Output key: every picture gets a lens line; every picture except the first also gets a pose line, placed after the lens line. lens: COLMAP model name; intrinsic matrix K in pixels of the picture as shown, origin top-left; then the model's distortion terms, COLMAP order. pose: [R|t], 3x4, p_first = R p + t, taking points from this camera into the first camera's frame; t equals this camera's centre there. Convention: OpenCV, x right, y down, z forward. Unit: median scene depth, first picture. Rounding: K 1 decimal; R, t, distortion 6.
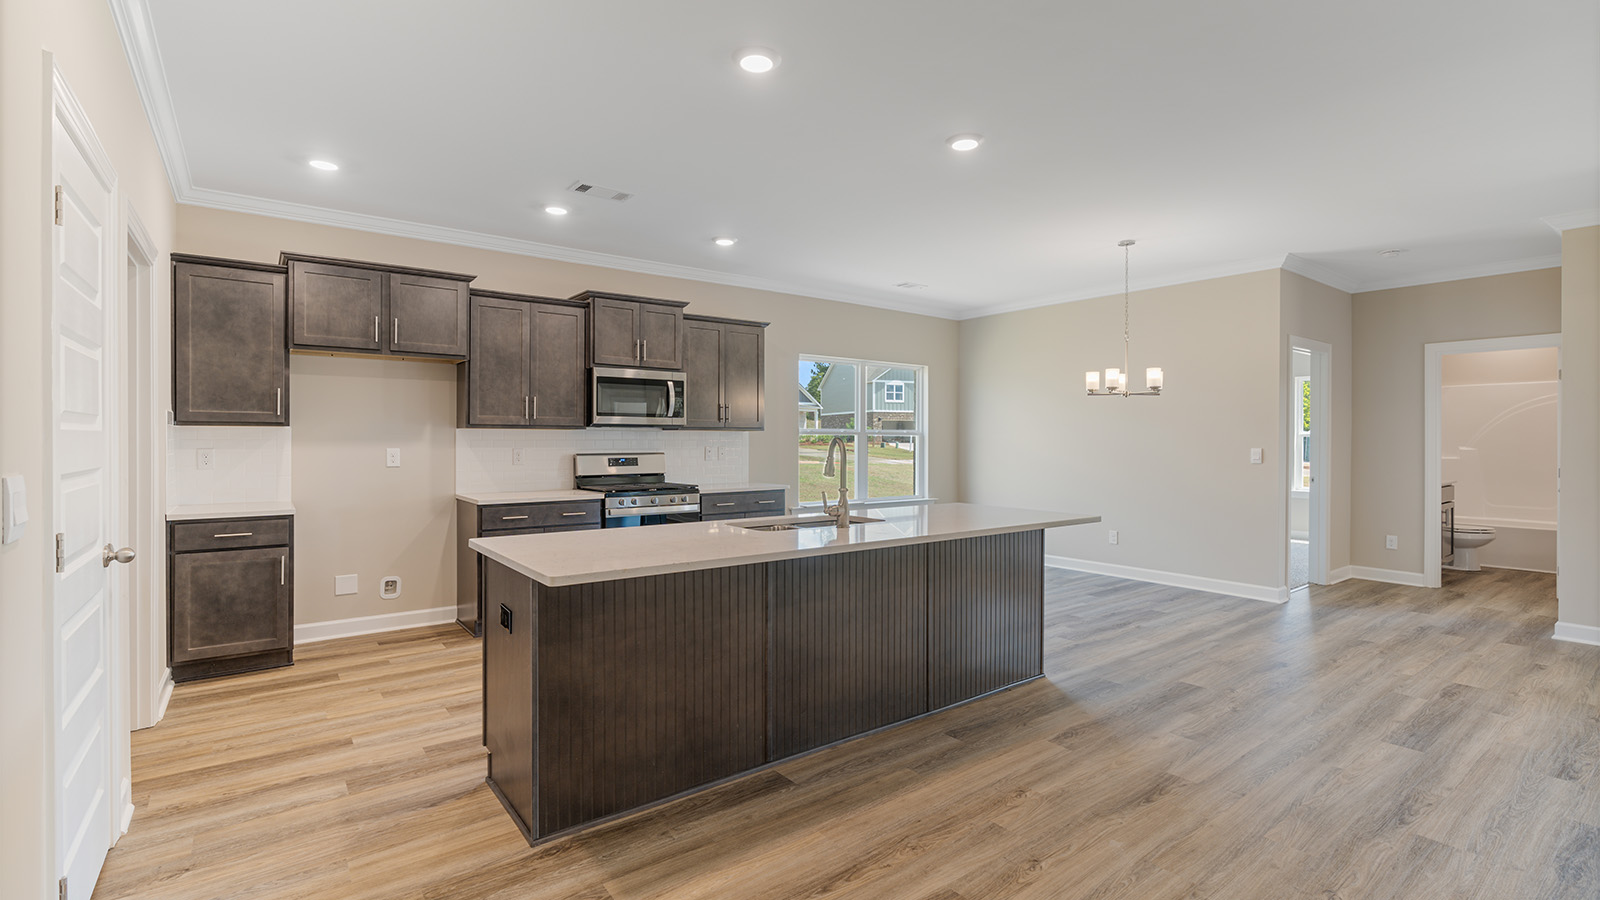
lens RADIAL K [[724.3, 0, 802.7], [0, 724.3, 439.1], [0, 0, 1]] dist [-0.010207, 0.004412]
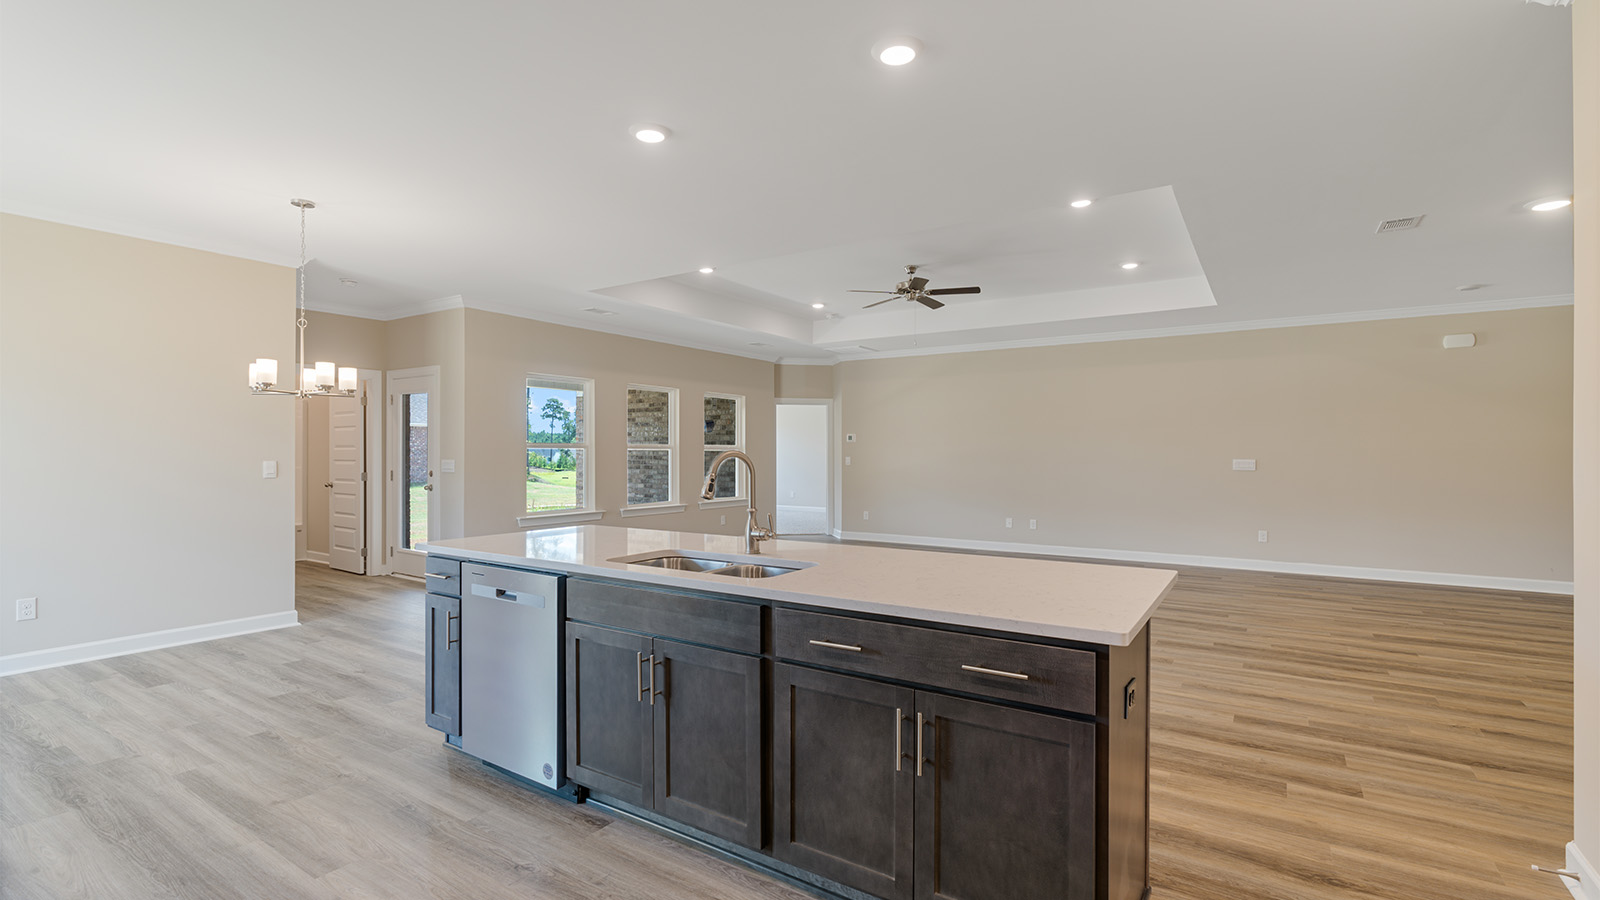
lens RADIAL K [[724.3, 0, 803.8], [0, 724.3, 450.7], [0, 0, 1]] dist [-0.010207, 0.004412]
pose [[-0.328768, -0.001004, 0.944410, -0.546345], [-0.001705, 0.999998, 0.000470, -0.001386], [-0.944409, -0.001456, -0.328769, 0.854131]]
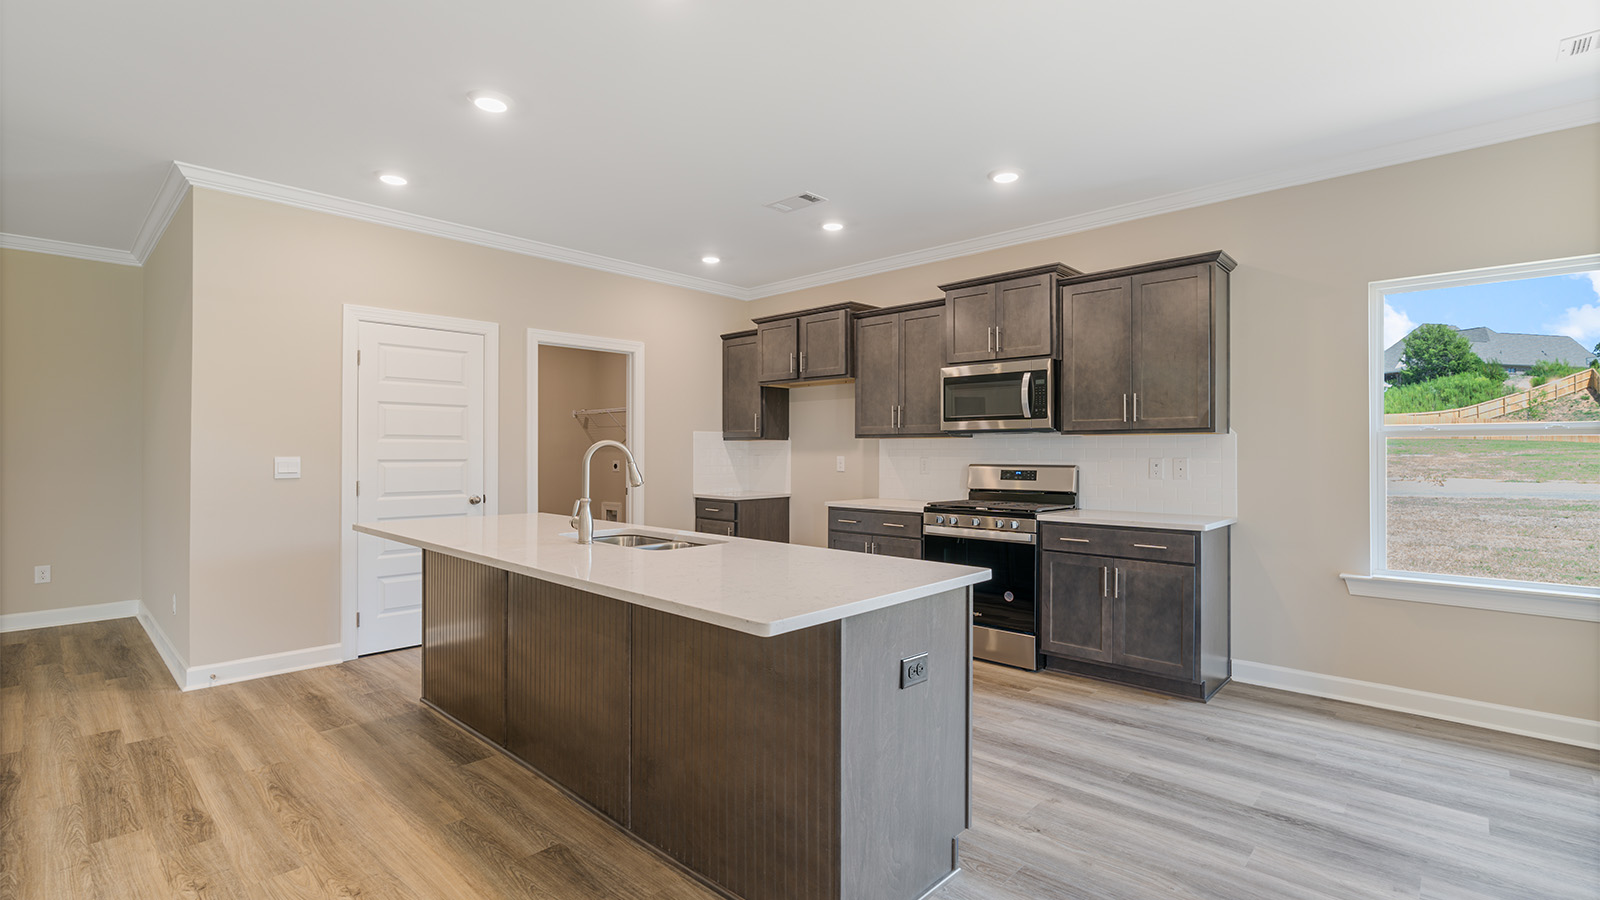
lens RADIAL K [[724.3, 0, 801.4], [0, 724.3, 444.8], [0, 0, 1]] dist [-0.010207, 0.004412]
pose [[0.164321, -0.012593, -0.986327, 0.661341], [-0.002179, 0.999911, -0.013129, 0.010229], [0.986404, 0.004307, 0.164279, 0.773139]]
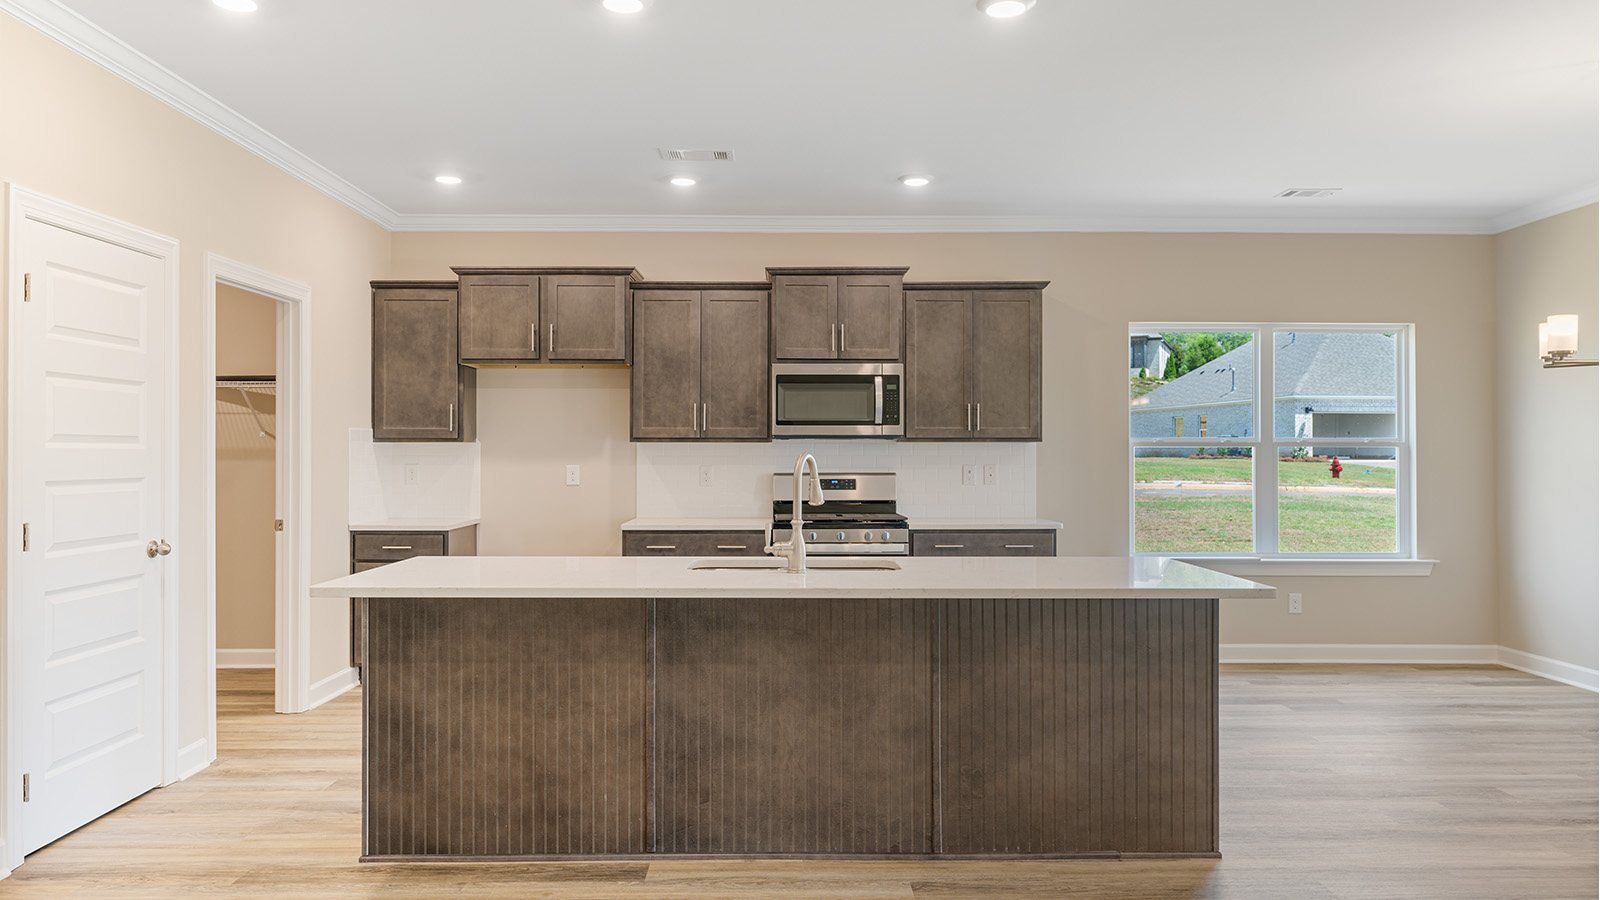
lens RADIAL K [[1082.3, 0, 800.1], [0, 1082.3, 442.0], [0, 0, 1]] dist [-0.002578, 0.005841]
pose [[0.804992, -0.008259, -0.593228, 0.500433], [0.001421, 0.999927, -0.011994, 0.000585], [0.593284, 0.008812, 0.804945, 0.073381]]
